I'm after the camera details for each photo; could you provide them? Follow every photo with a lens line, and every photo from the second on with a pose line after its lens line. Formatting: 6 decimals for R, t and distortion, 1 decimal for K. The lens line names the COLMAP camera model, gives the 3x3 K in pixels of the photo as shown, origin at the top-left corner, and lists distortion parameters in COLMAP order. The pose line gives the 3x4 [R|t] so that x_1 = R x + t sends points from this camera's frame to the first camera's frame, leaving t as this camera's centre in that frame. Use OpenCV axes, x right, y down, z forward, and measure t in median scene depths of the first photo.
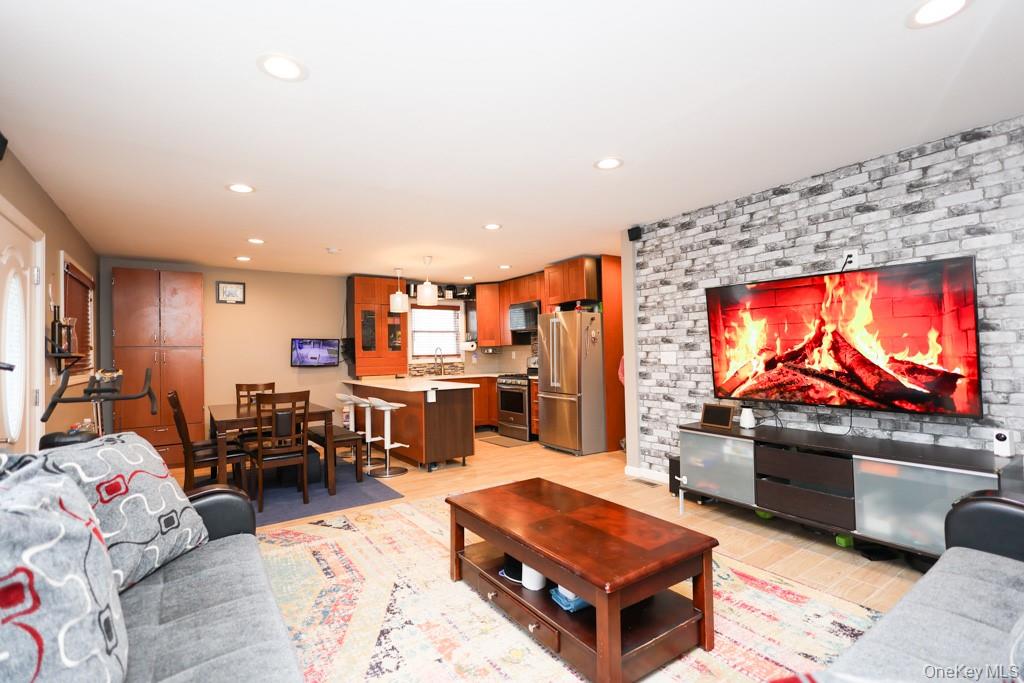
lens RADIAL K [[474.7, 0, 512.0], [0, 474.7, 341.5], [0, 0, 1]] dist [-0.003085, -0.000514]
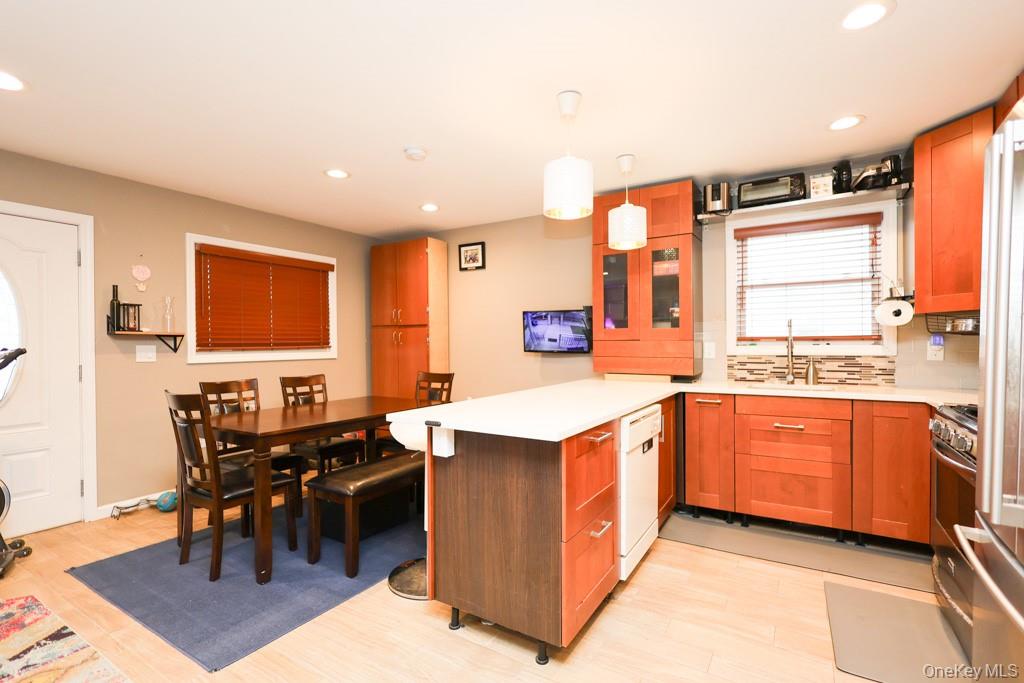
lens RADIAL K [[474.7, 0, 512.0], [0, 474.7, 341.5], [0, 0, 1]] dist [-0.003085, -0.000514]
pose [[0.382823, 0.016636, -0.923672, 0.314564], [0.020672, 0.999433, 0.026568, 0.036133], [0.923591, -0.029265, 0.382262, 1.355913]]
